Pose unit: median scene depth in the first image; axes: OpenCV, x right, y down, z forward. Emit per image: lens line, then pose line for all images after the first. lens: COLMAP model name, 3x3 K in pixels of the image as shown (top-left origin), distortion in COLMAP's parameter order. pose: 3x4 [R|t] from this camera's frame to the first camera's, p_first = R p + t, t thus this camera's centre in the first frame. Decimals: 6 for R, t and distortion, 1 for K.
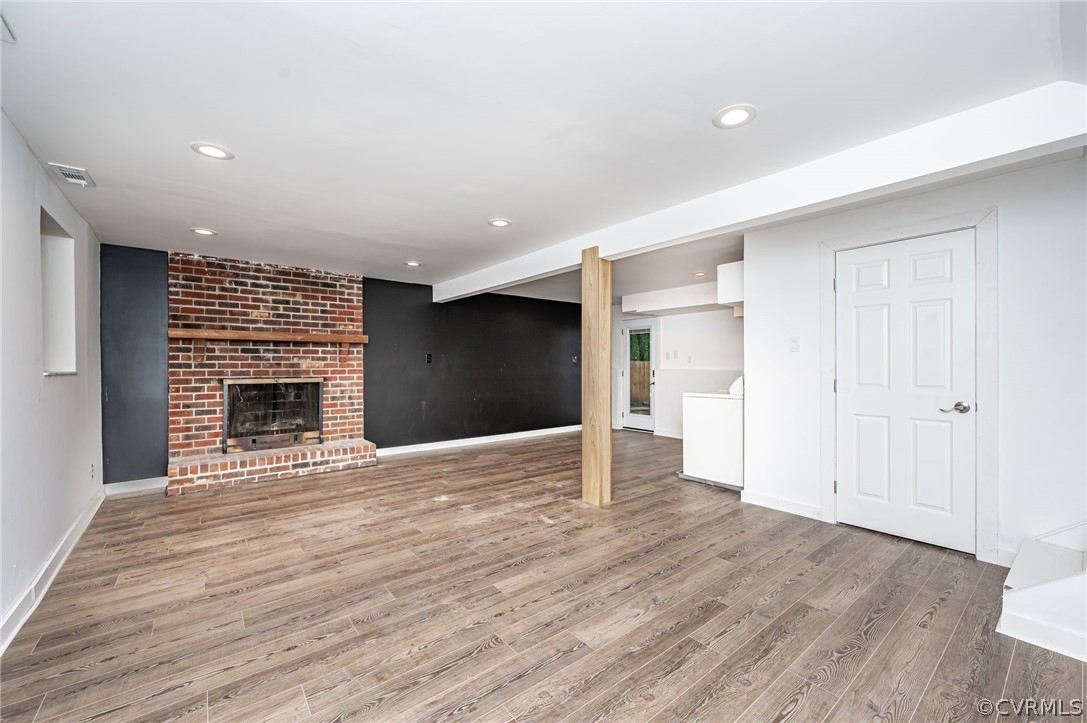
lens RADIAL K [[434.0, 0, 548.9], [0, 434.0, 366.0], [0, 0, 1]] dist [-0.004169, 0.000038]
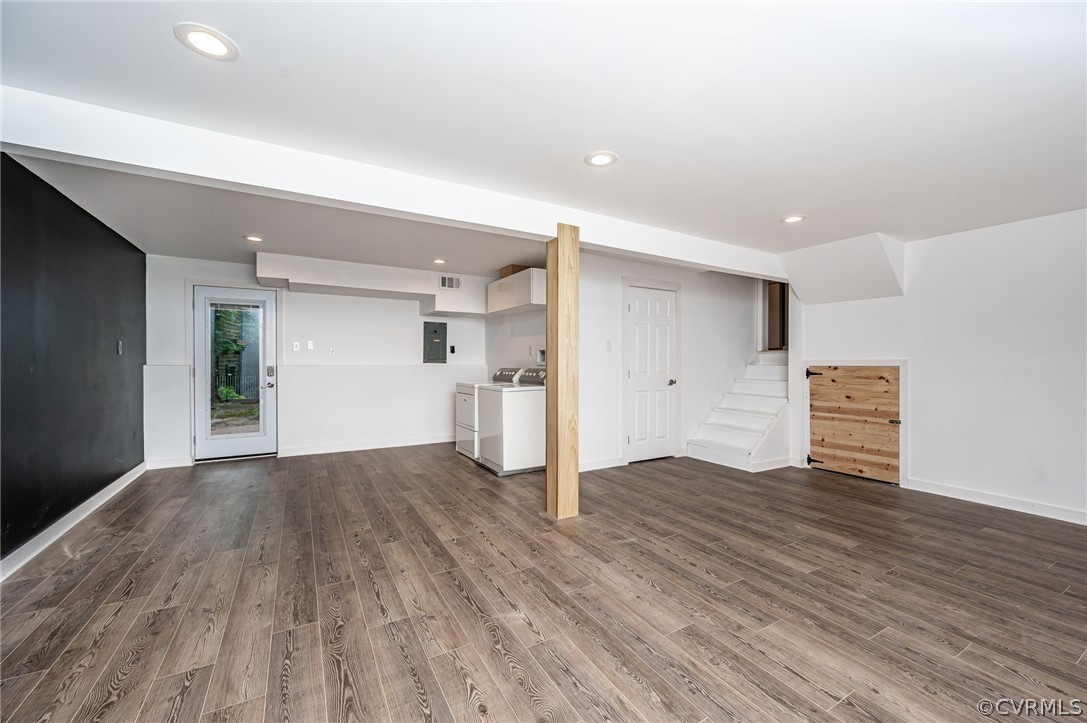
lens RADIAL K [[434.0, 0, 550.7], [0, 434.0, 362.1], [0, 0, 1]] dist [-0.004169, 0.000038]
pose [[0.146555, 0.000059, 0.989203, -0.940491], [-0.002320, 0.999997, 0.000284, 0.003335], [-0.989200, -0.002337, 0.146555, 1.105730]]
